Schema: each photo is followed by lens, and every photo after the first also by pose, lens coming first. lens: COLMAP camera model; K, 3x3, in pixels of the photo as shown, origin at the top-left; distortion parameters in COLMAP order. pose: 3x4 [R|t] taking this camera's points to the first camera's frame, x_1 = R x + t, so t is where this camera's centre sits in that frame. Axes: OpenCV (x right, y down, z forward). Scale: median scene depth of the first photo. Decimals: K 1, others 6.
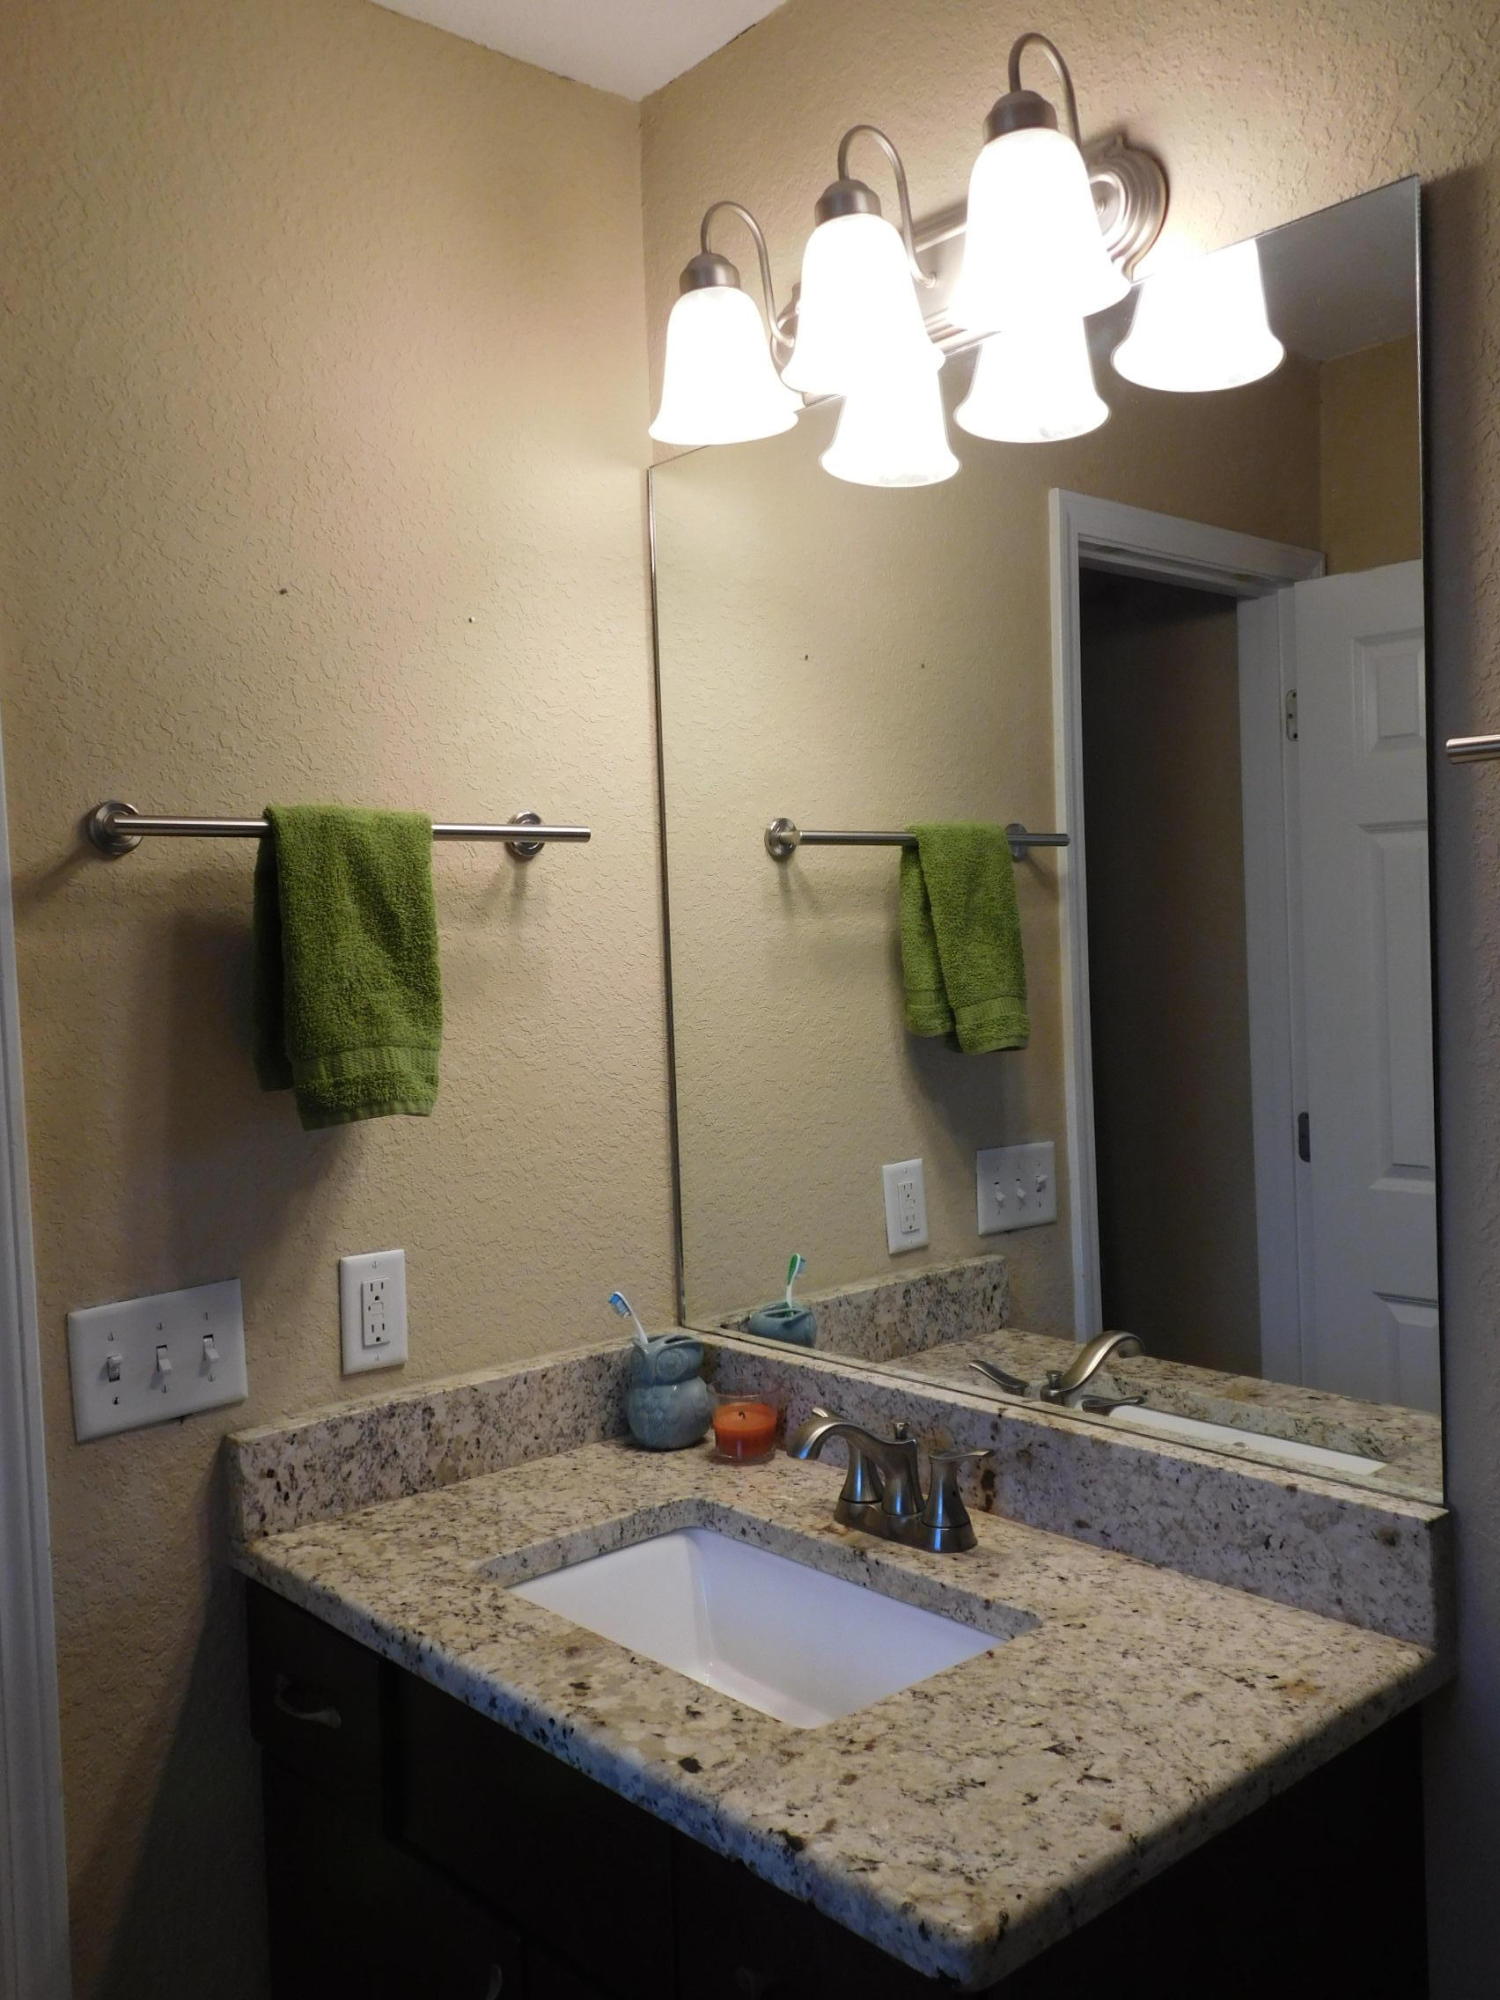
lens RADIAL K [[1693.4, 0, 750.0], [0, 1693.4, 1000.0], [0, 0, 1]] dist [0.016458, 0.006709]
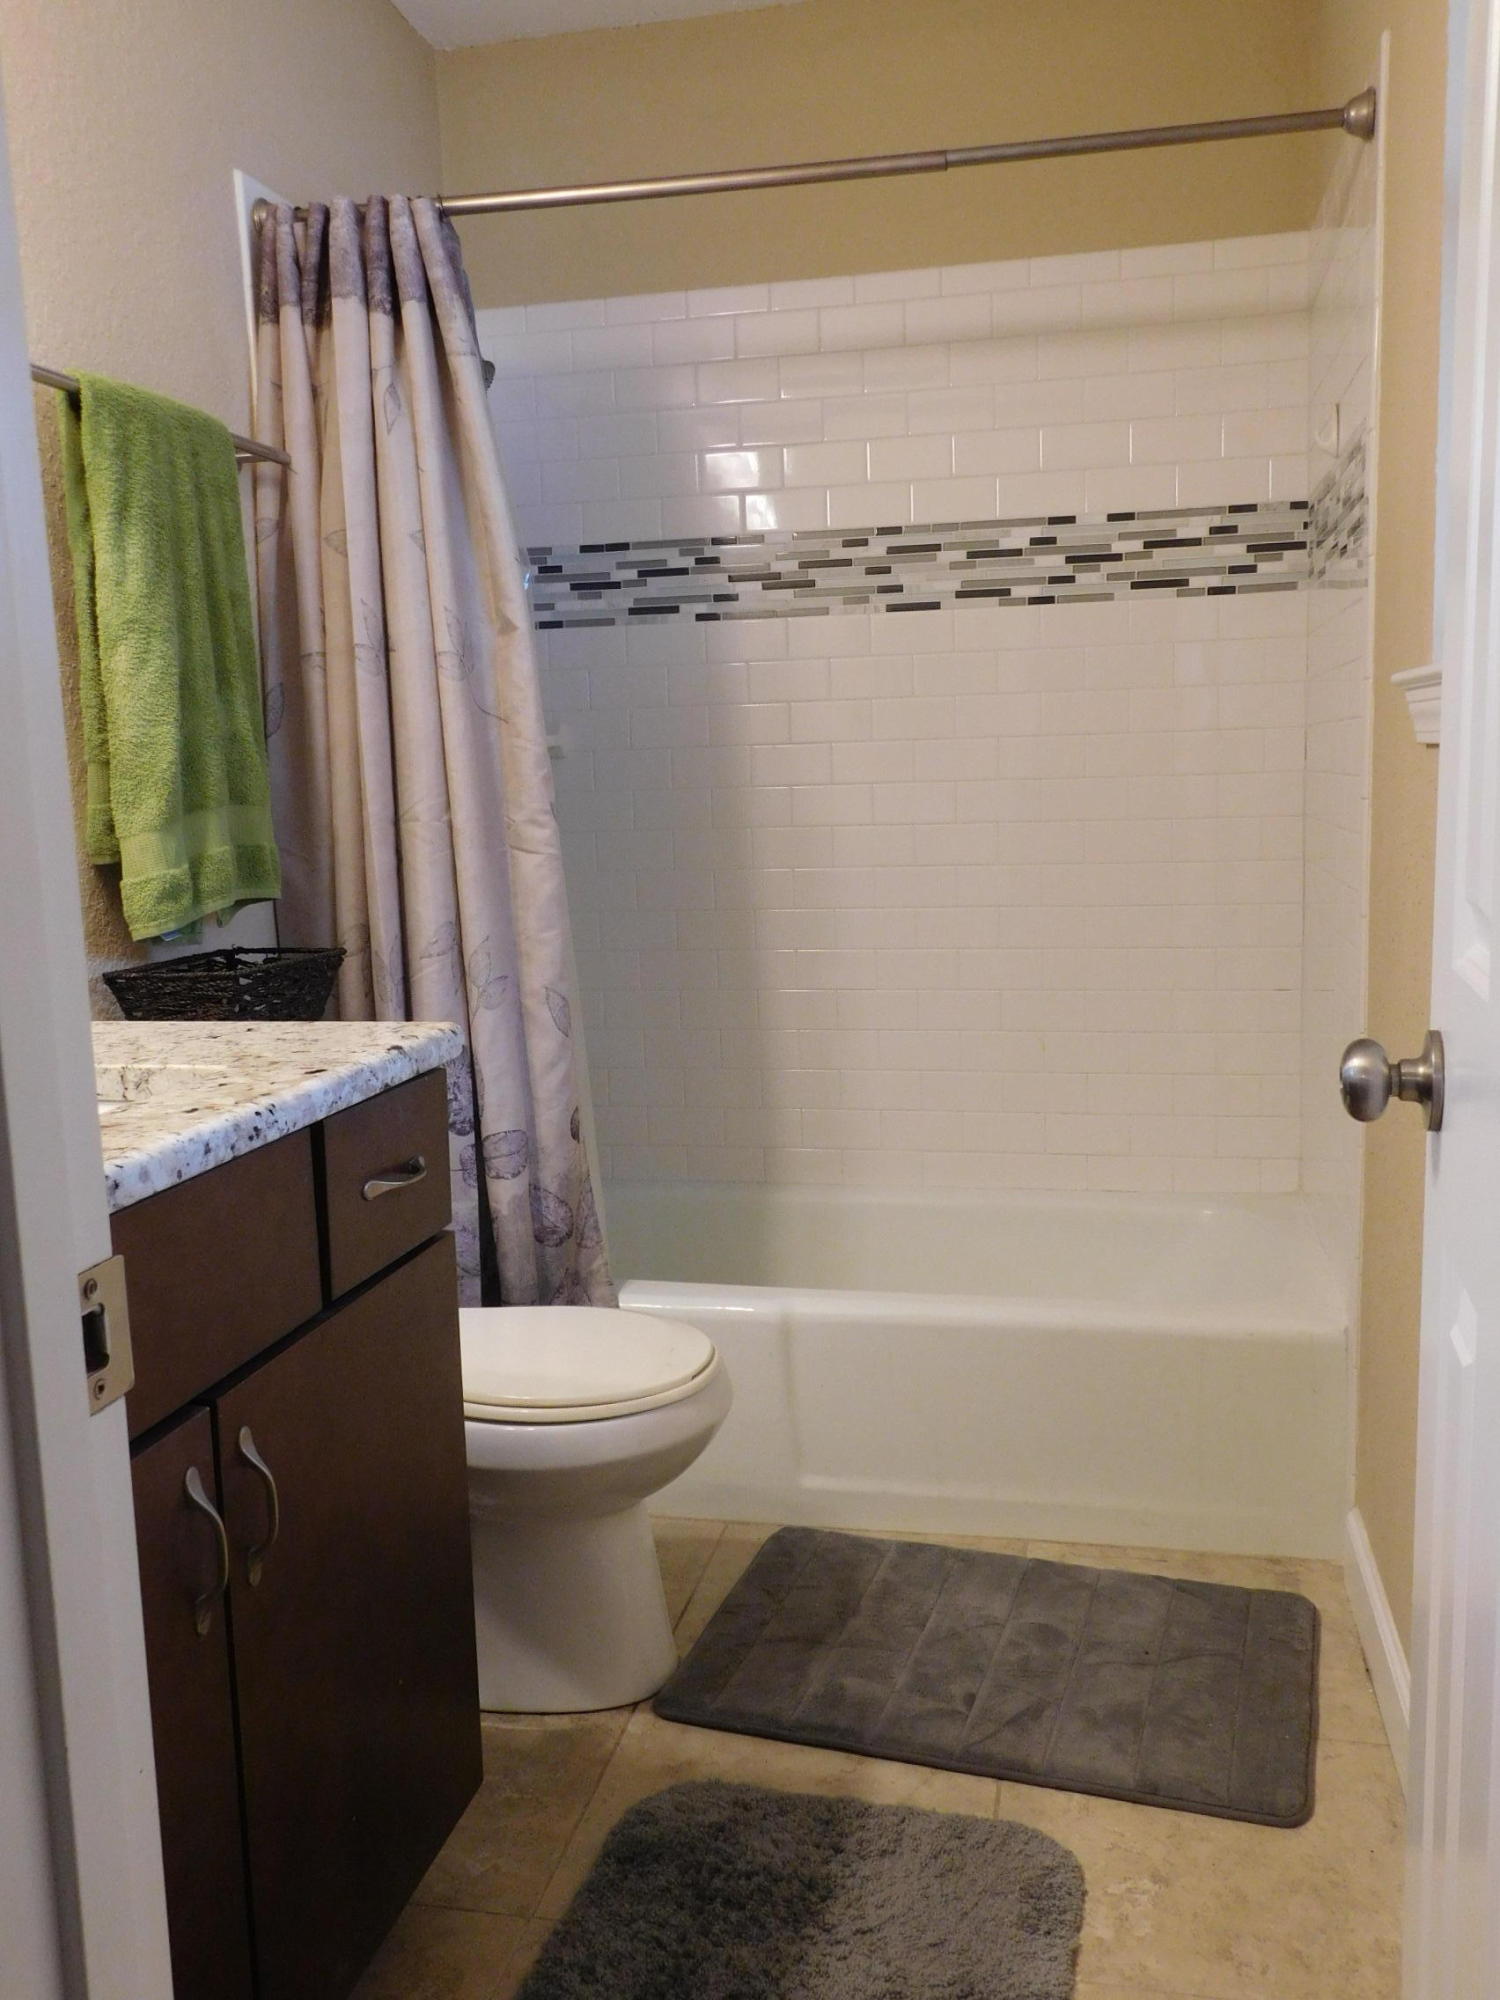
lens RADIAL K [[1693.4, 0, 750.0], [0, 1693.4, 1000.0], [0, 0, 1]] dist [0.016458, 0.006709]
pose [[-0.579442, -0.060452, 0.812769, -0.972399], [0.082637, 0.987748, 0.132380, 0.214696], [-0.810813, 0.143871, -0.567347, 1.159596]]
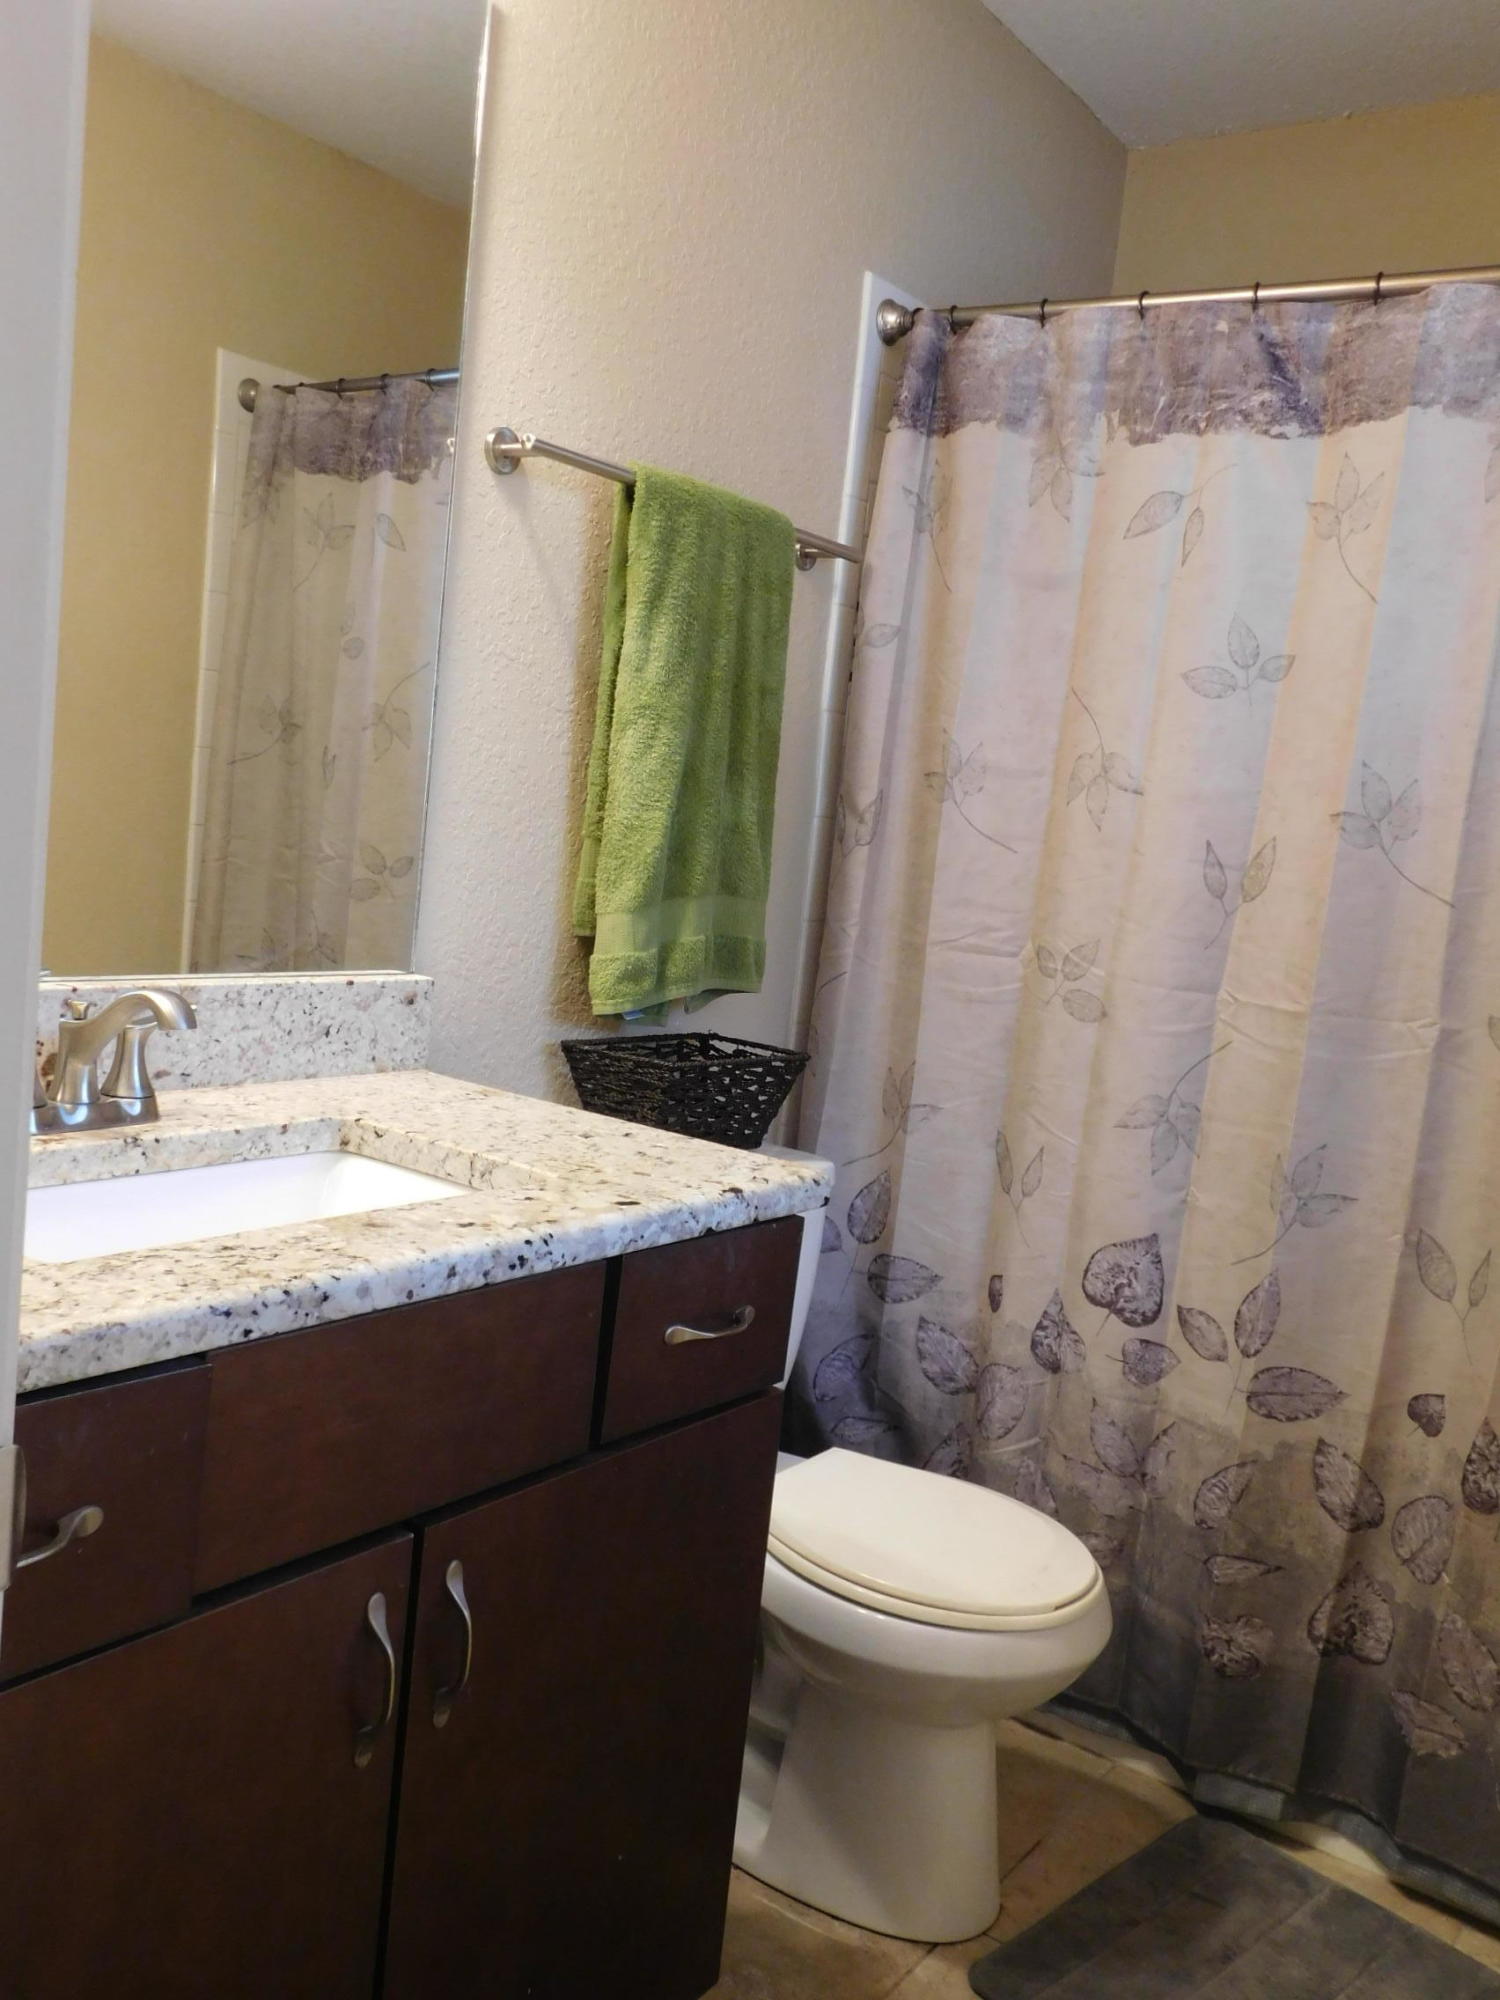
lens RADIAL K [[1693.4, 0, 750.0], [0, 1693.4, 1000.0], [0, 0, 1]] dist [0.016458, 0.006709]
pose [[-0.215268, -0.095073, 0.971916, -0.943042], [-0.060229, 0.994648, 0.083957, 0.170755], [-0.974696, -0.040464, -0.219841, 0.955852]]
